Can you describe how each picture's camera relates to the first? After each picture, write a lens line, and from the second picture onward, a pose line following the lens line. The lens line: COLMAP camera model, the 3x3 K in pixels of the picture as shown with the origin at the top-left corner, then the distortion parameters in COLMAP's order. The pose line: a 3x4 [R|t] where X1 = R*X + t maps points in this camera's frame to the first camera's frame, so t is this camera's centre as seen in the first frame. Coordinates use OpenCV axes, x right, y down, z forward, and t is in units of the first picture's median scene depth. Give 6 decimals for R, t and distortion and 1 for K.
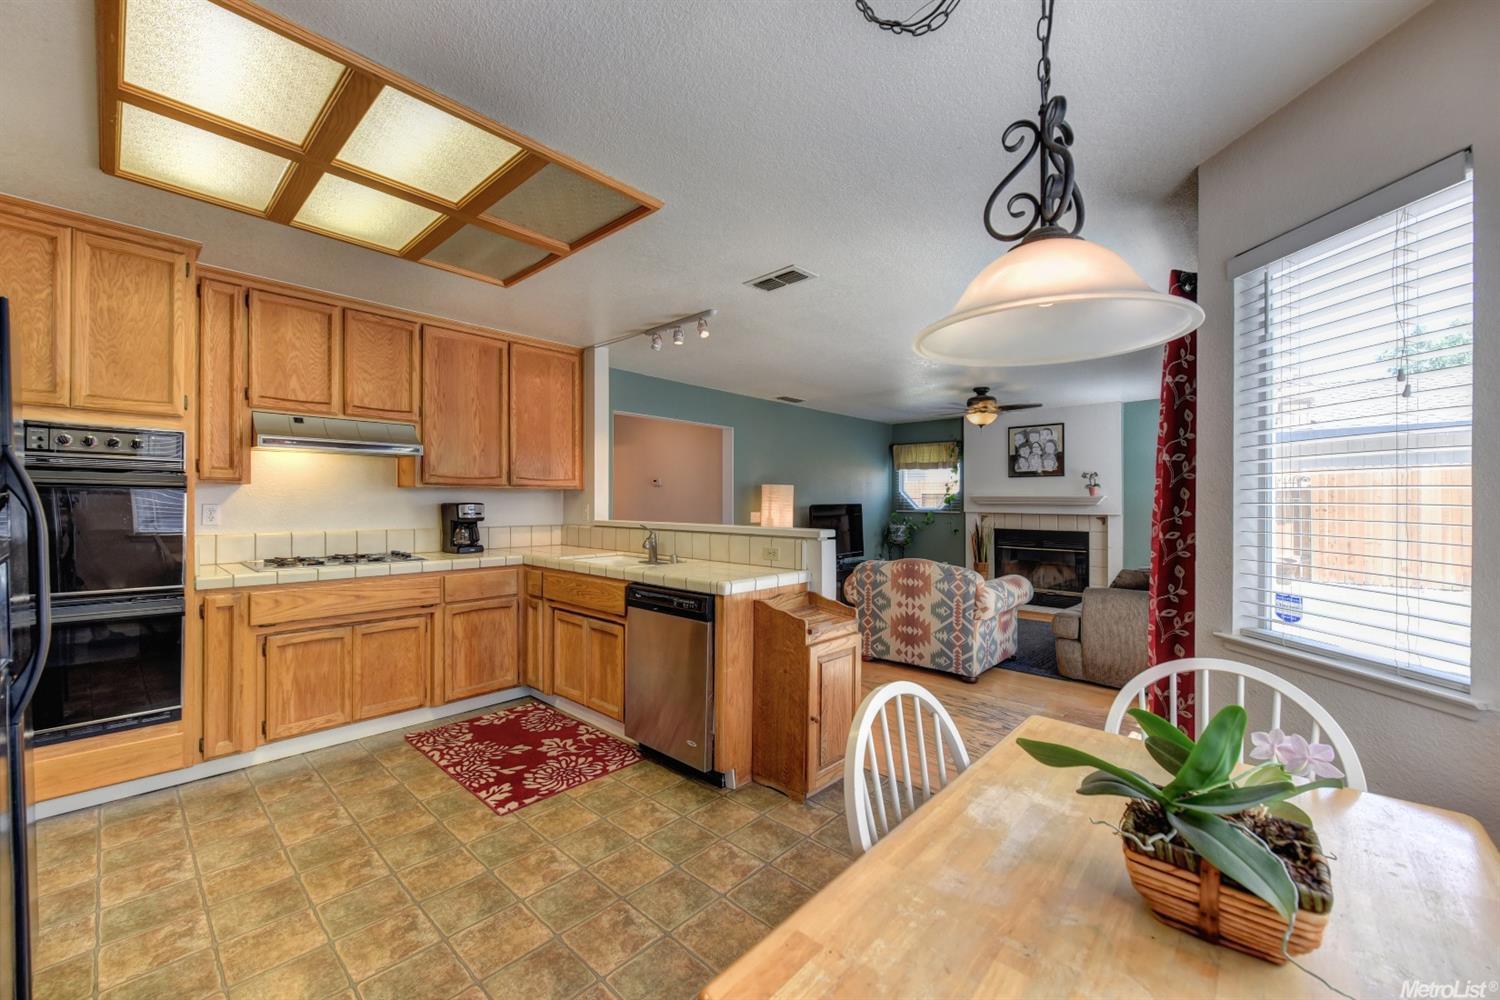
lens RADIAL K [[588.4, 0, 746.7], [0, 588.4, 492.7], [0, 0, 1]] dist [0.000121, -0.000039]
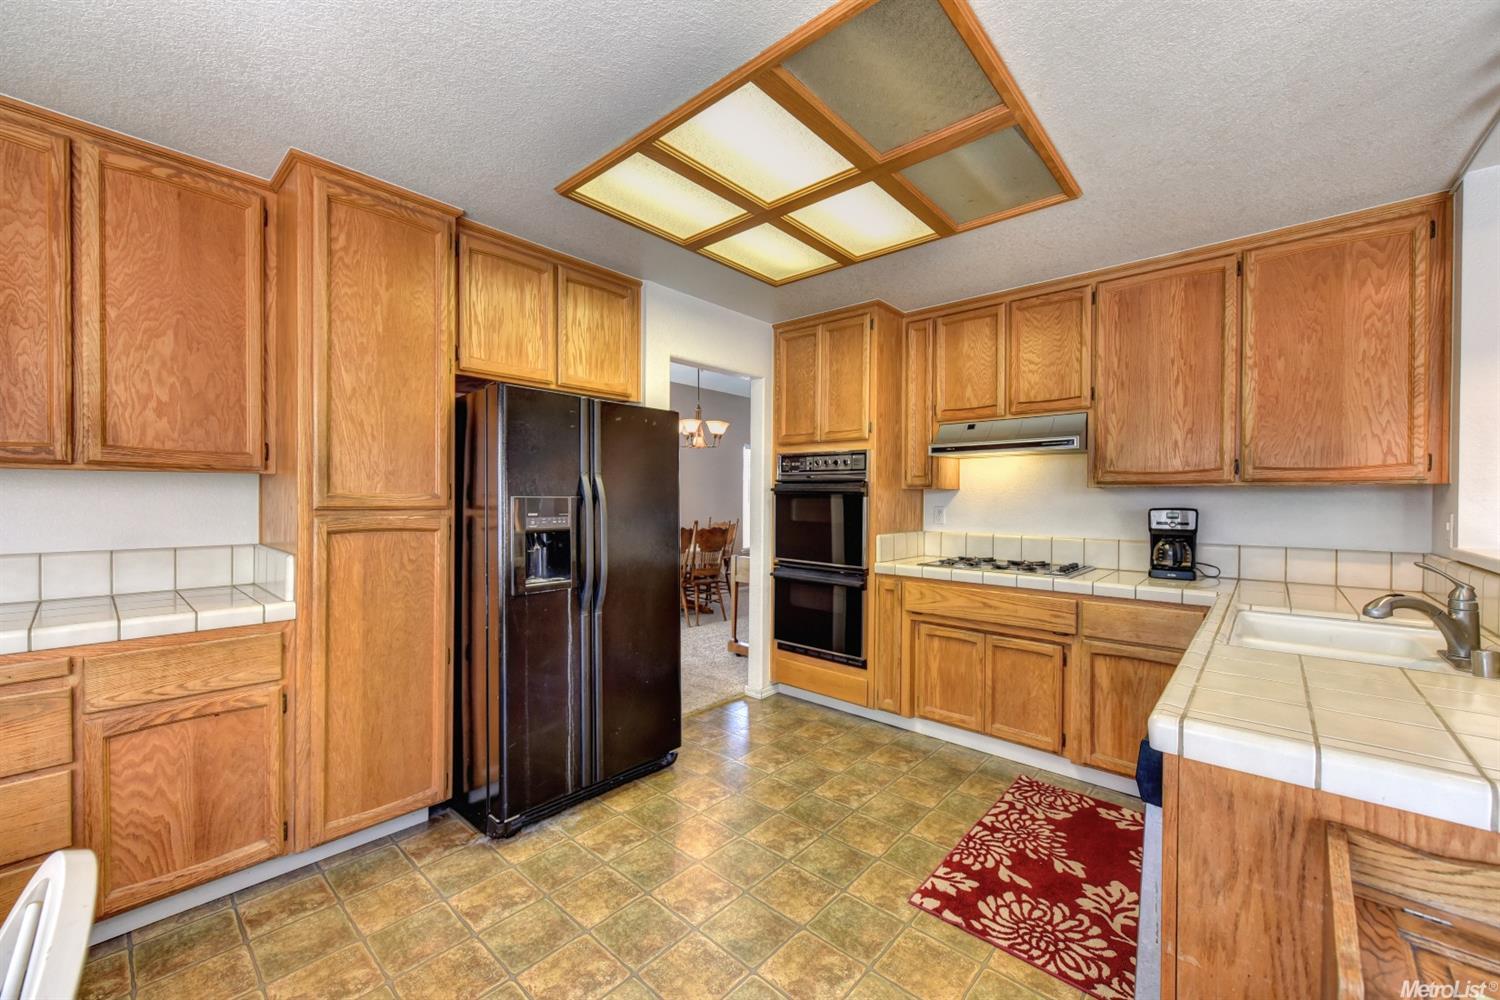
lens RADIAL K [[584.3, 0, 745.5], [0, 584.3, 503.8], [0, 0, 1]] dist [0.001359, -0.000175]
pose [[0.011098, 0.001310, -0.999938, 0.287845], [0.005107, 0.999986, 0.001366, 0.010927], [0.999925, -0.005121, 0.011091, 0.616341]]
